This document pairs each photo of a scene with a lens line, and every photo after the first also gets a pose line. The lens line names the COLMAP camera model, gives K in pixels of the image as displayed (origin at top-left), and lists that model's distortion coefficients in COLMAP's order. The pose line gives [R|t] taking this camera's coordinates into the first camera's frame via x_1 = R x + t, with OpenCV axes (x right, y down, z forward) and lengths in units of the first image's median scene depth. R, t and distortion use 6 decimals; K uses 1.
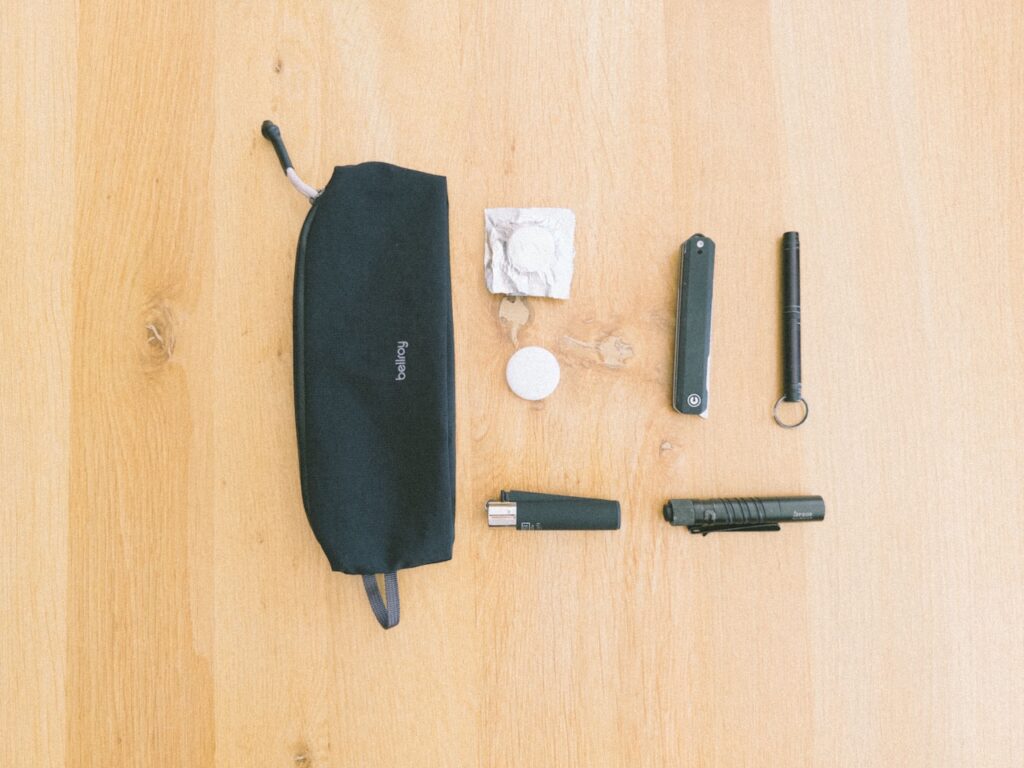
lens RADIAL K [[712.9, 0, 512.0], [0, 712.9, 388.6], [0, 0, 1]] dist [-0.055462, 0.002692]
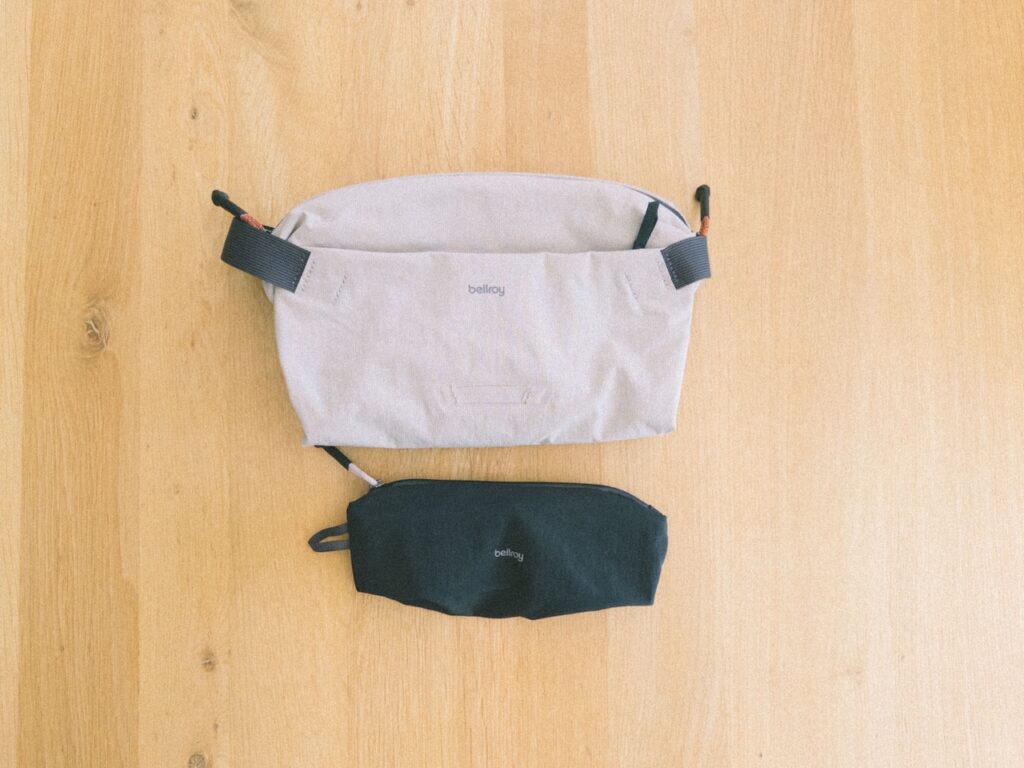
lens RADIAL K [[712.9, 0, 512.9], [0, 712.9, 380.6], [0, 0, 1]] dist [-0.055462, 0.002692]
pose [[0.998538, 0.008222, 0.053426, 0.173332], [-0.008961, 0.999867, 0.013599, -0.007234], [-0.053307, -0.014058, 0.998479, -0.283663]]
